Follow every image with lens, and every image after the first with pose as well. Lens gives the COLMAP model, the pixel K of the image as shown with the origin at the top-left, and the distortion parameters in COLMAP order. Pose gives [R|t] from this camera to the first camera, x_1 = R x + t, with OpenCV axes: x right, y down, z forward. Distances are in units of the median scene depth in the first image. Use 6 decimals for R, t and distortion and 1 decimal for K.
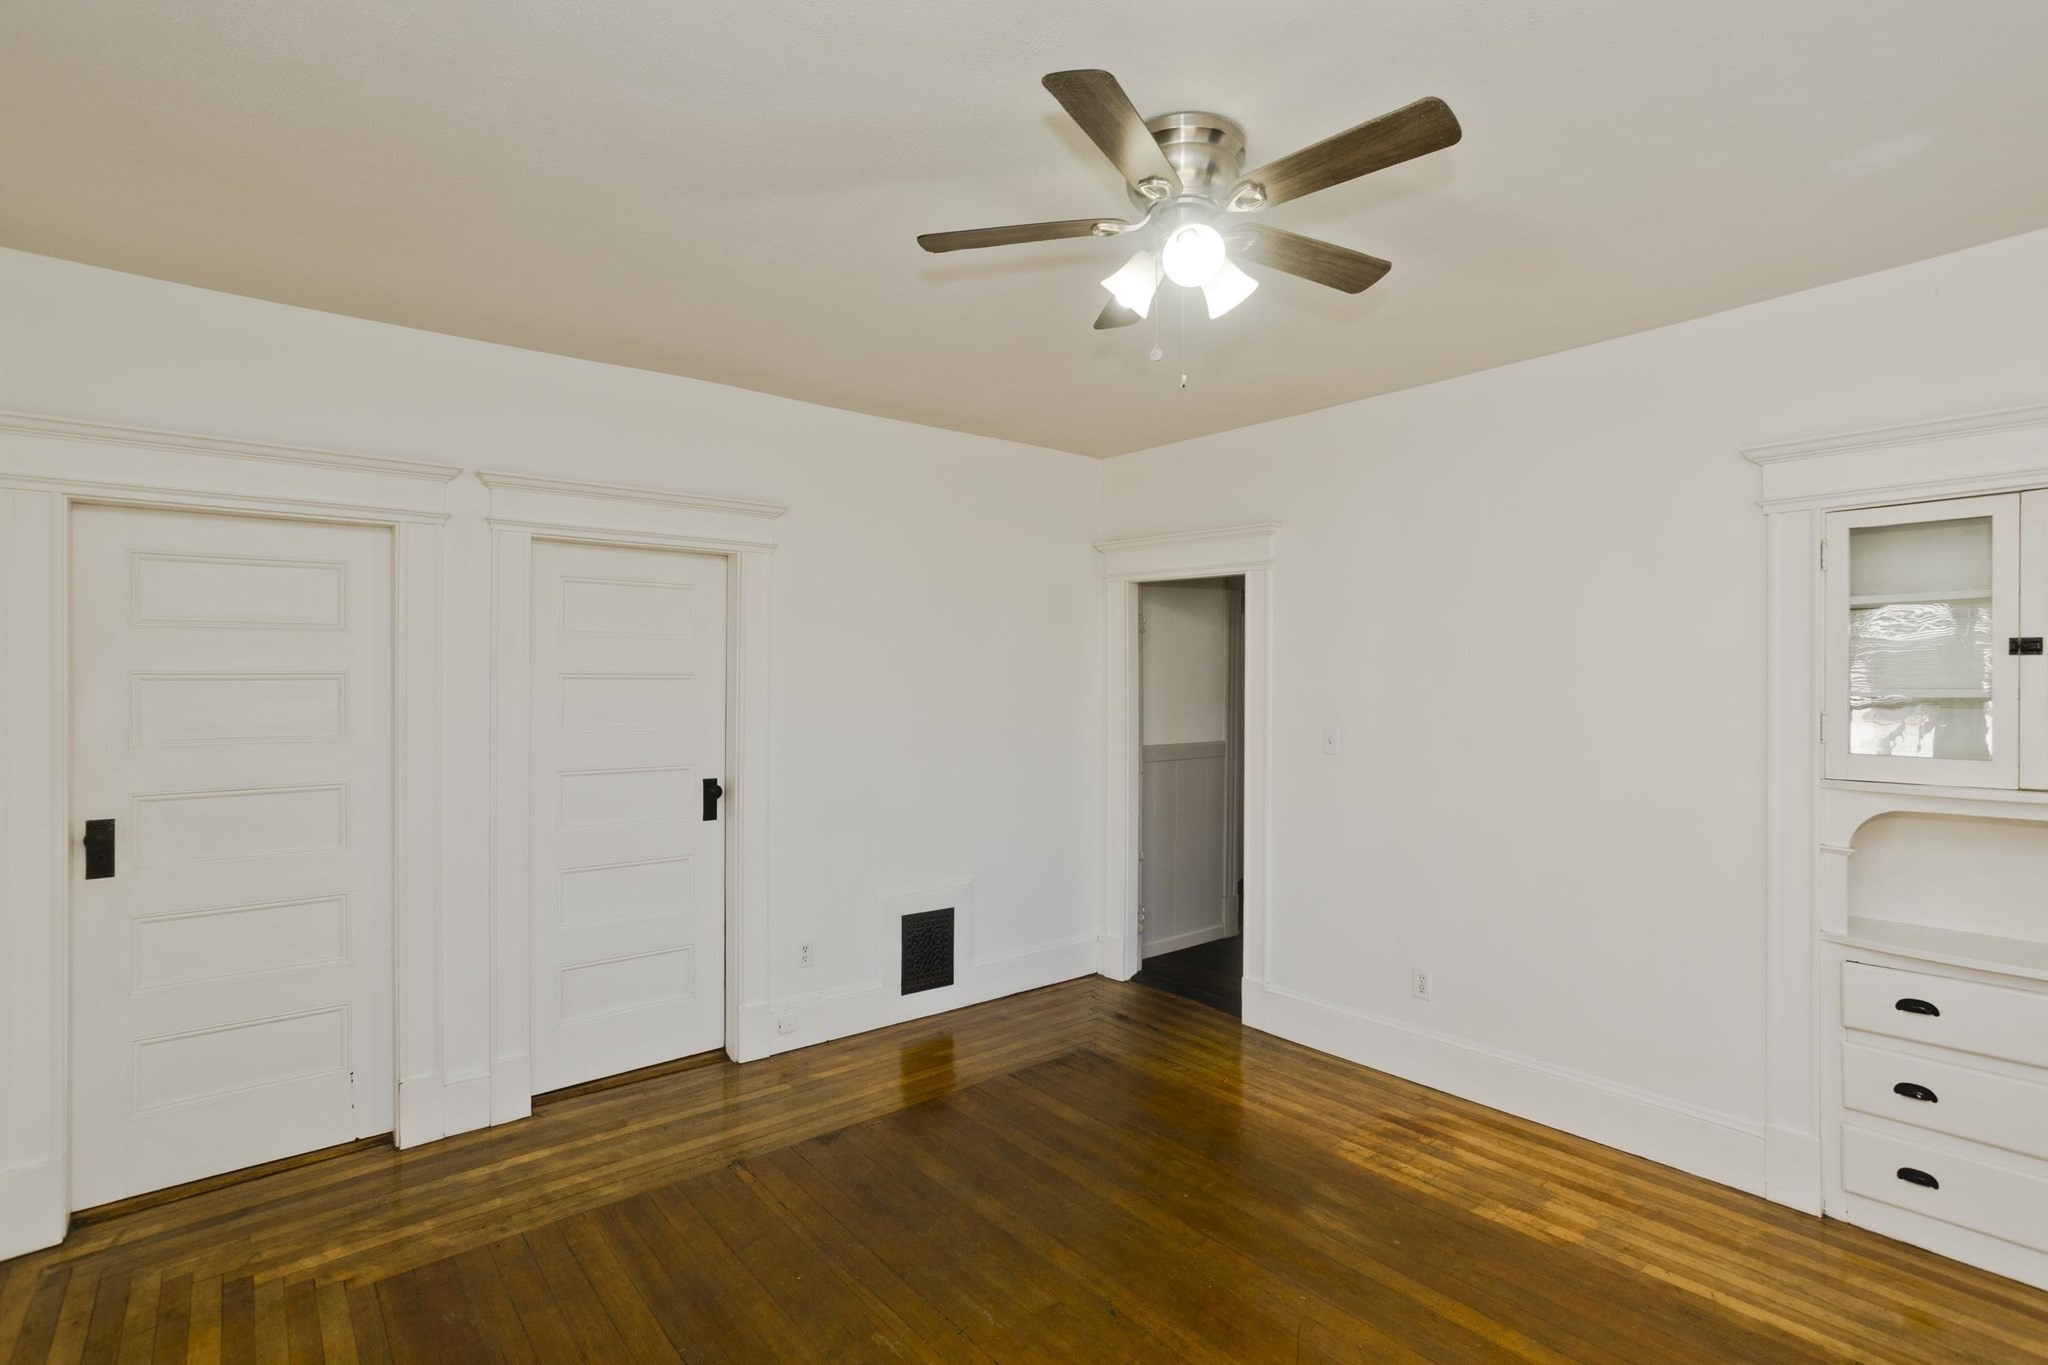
lens RADIAL K [[985.9, 0, 1017.1], [0, 985.9, 656.4], [0, 0, 1]] dist [-0.051698, 0.031229]
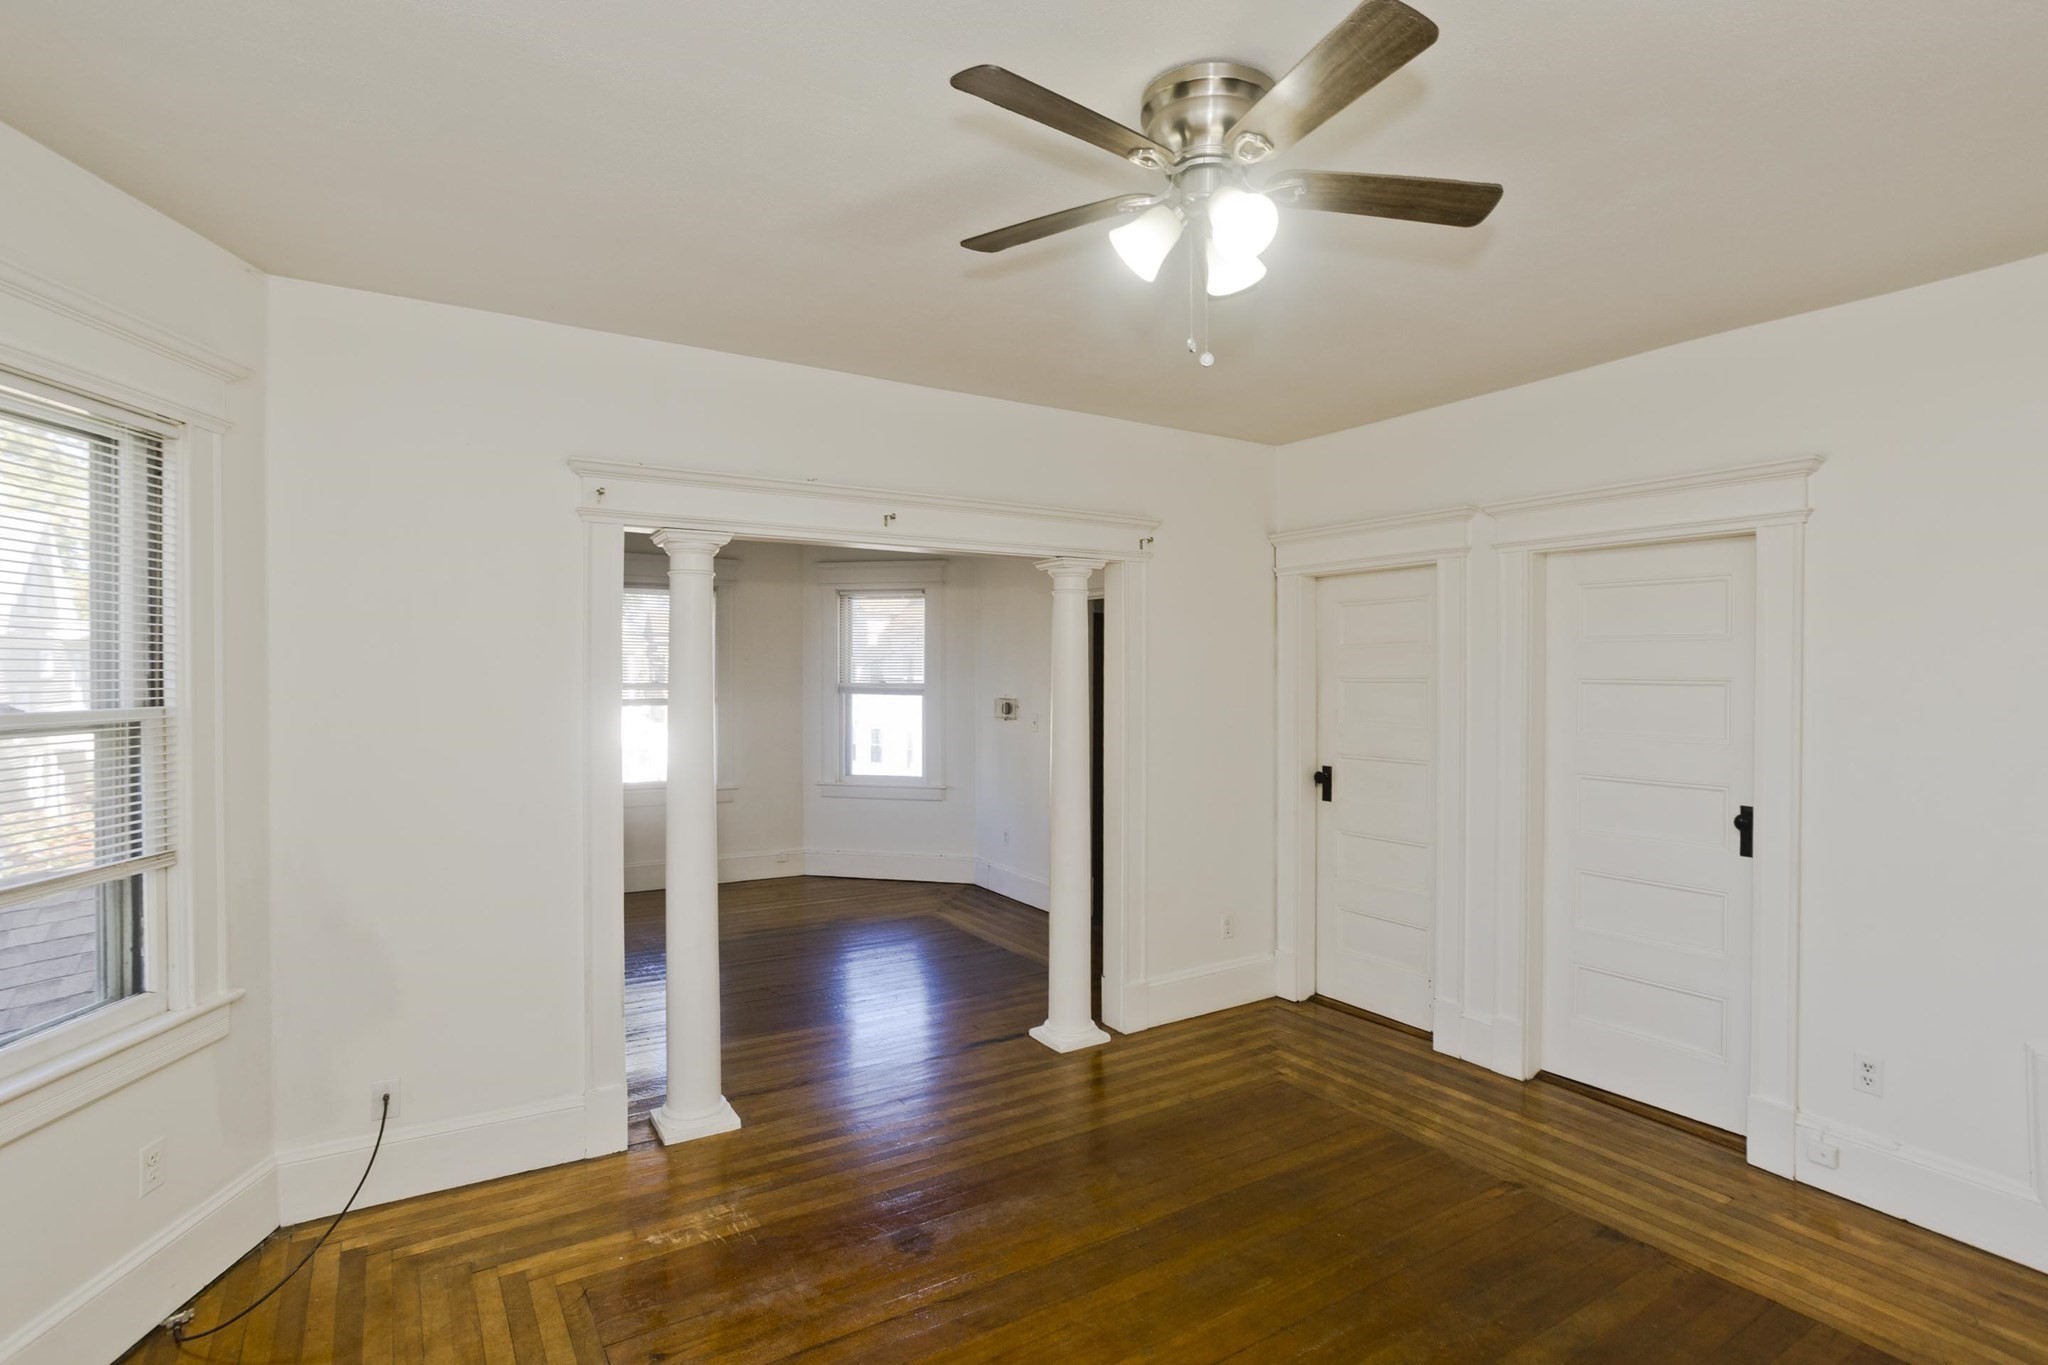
lens RADIAL K [[1007.2, 0, 1052.9], [0, 1007.2, 632.4], [0, 0, 1]] dist [-0.049790, 0.028751]
pose [[-0.101702, -0.043441, -0.993866, 0.707258], [0.010152, 0.998949, -0.044702, 0.011439], [0.994763, -0.014636, -0.101154, 0.606629]]
